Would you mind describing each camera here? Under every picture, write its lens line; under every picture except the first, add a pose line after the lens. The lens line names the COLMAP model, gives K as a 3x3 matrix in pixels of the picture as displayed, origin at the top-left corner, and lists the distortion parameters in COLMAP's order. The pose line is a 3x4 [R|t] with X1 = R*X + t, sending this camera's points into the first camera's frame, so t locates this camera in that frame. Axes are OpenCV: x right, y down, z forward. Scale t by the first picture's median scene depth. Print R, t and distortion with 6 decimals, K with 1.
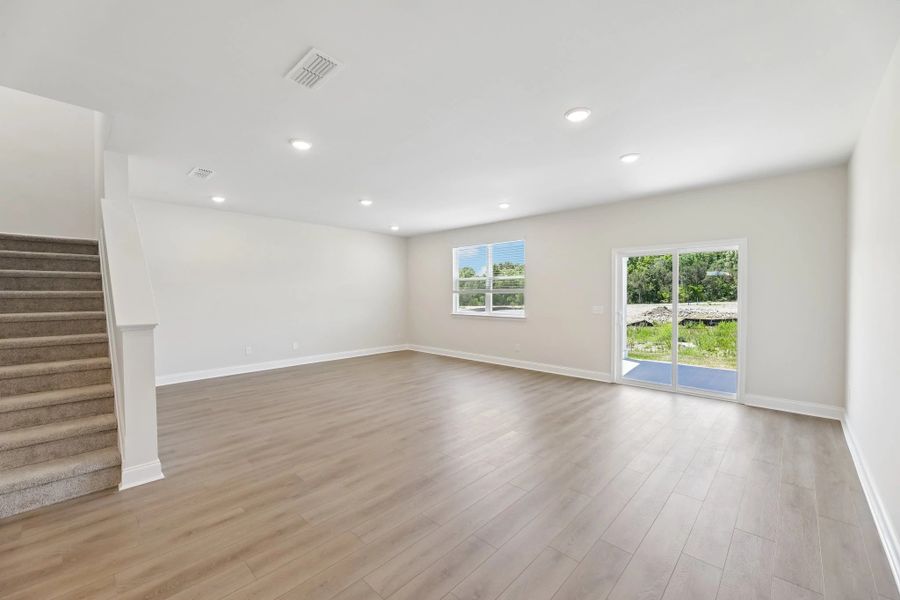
lens RADIAL K [[364.1, 0, 448.8], [0, 364.1, 289.4], [0, 0, 1]] dist [0.000027, -0.000111]
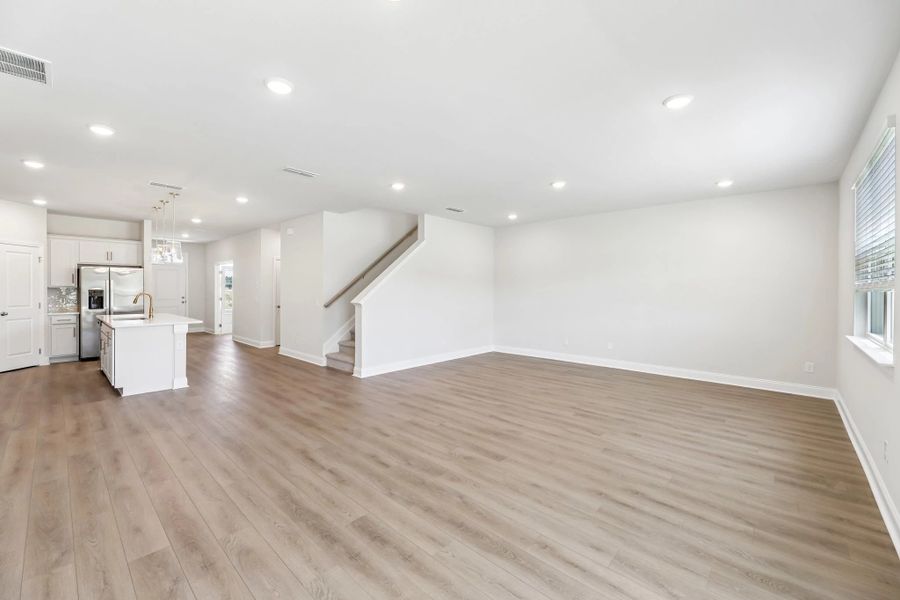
lens RADIAL K [[364.1, 0, 448.8], [0, 364.1, 289.4], [0, 0, 1]] dist [0.000027, -0.000111]
pose [[0.017752, 0.005431, -0.999828, 0.846455], [0.006395, 0.999964, 0.005545, 0.001095], [0.999822, -0.006493, 0.017717, 0.948970]]
